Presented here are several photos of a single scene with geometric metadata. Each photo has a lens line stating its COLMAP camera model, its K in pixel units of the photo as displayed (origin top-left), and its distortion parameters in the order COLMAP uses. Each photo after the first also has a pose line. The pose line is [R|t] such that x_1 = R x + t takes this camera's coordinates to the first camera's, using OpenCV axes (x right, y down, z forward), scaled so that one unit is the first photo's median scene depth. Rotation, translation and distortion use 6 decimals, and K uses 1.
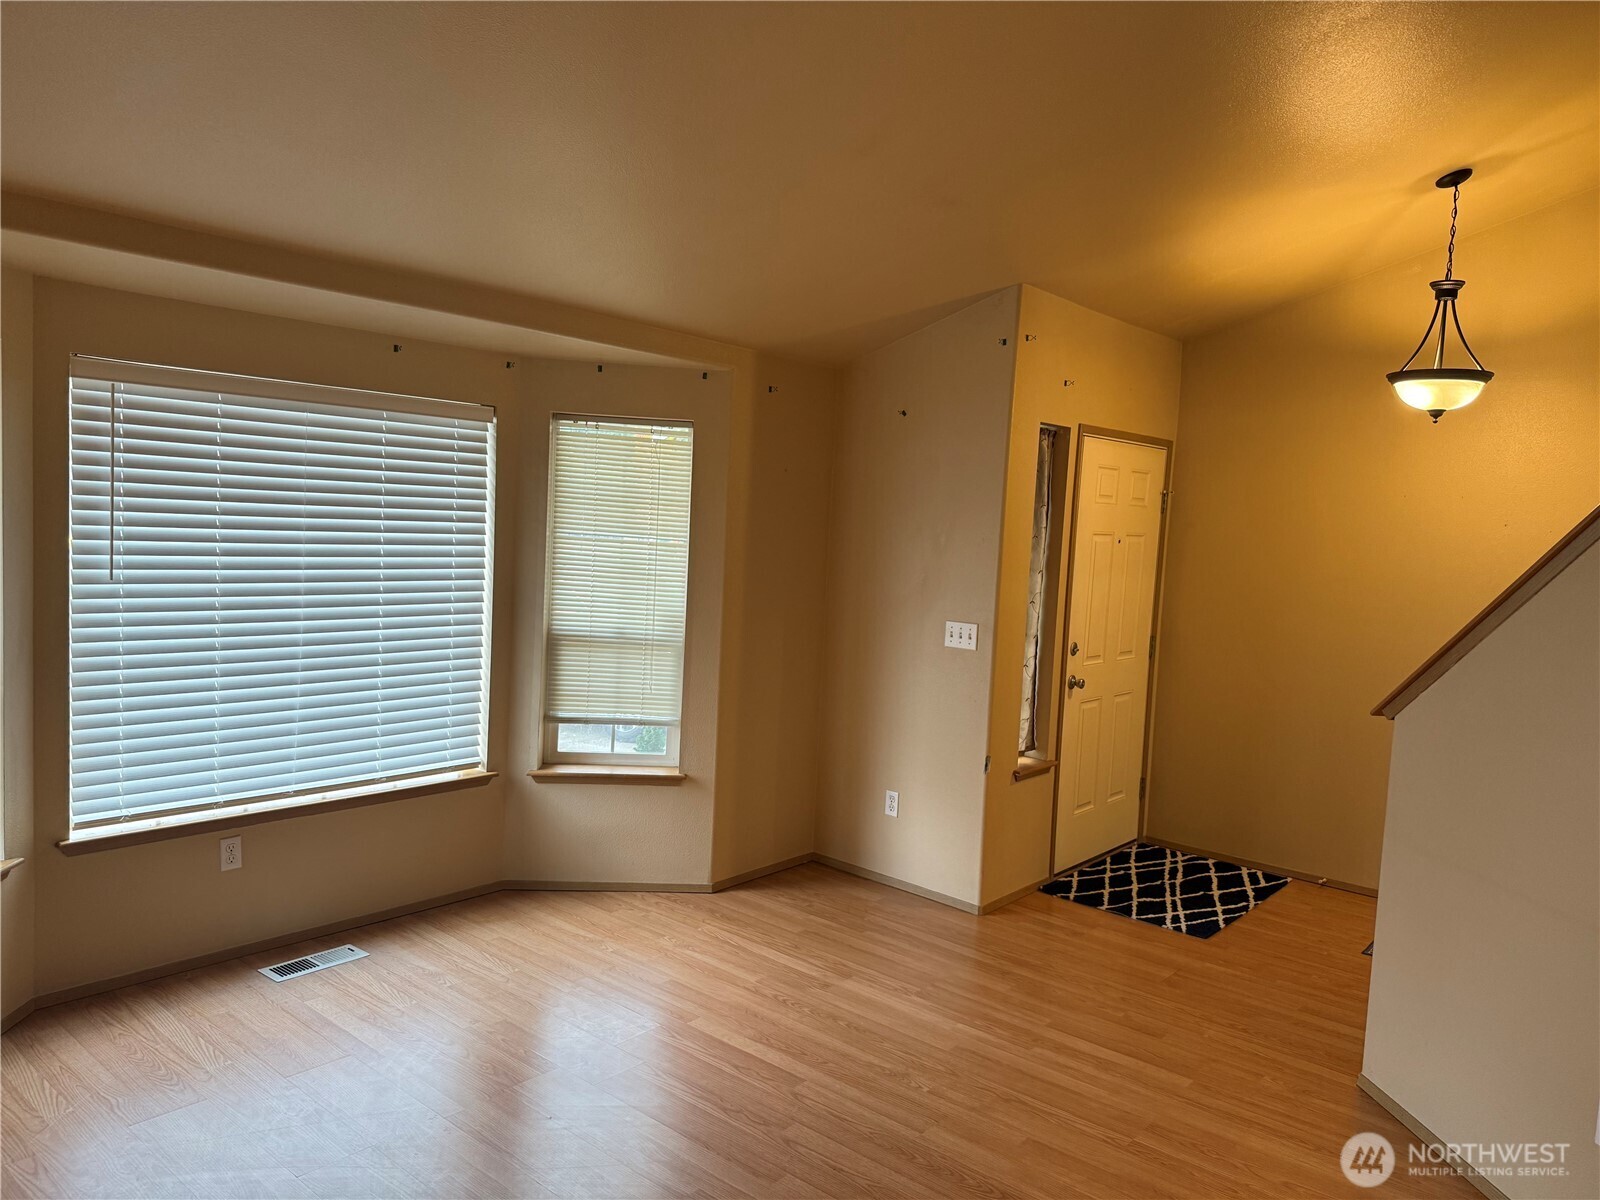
lens RADIAL K [[1123.6, 0, 800.8], [0, 1123.6, 599.4], [0, 0, 1]] dist [0.037713, -0.056272]
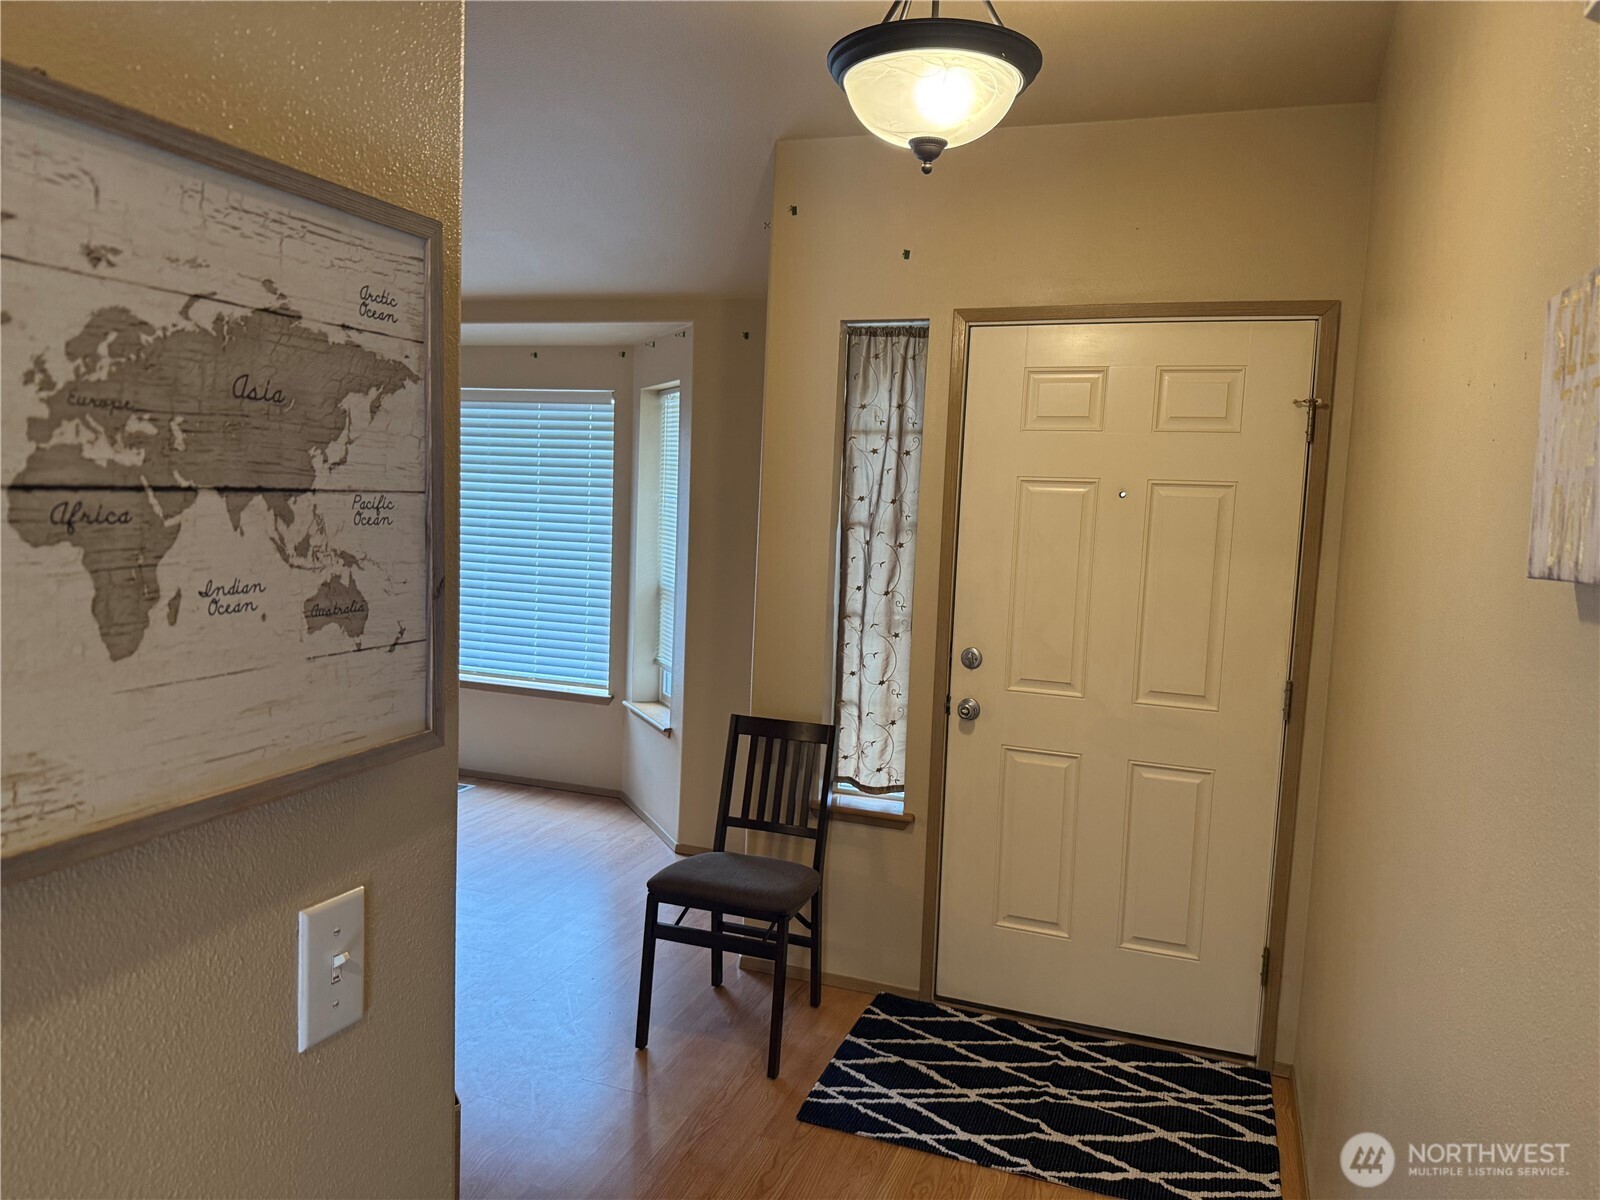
lens RADIAL K [[1123.6, 0, 794.2], [0, 1123.6, 602.4], [0, 0, 1]] dist [0.037713, -0.056272]
pose [[0.347779, 0.057579, -0.935807, 0.820574], [-0.093017, 0.995307, 0.026671, 0.003590], [0.932951, 0.077771, 0.351502, 0.680525]]
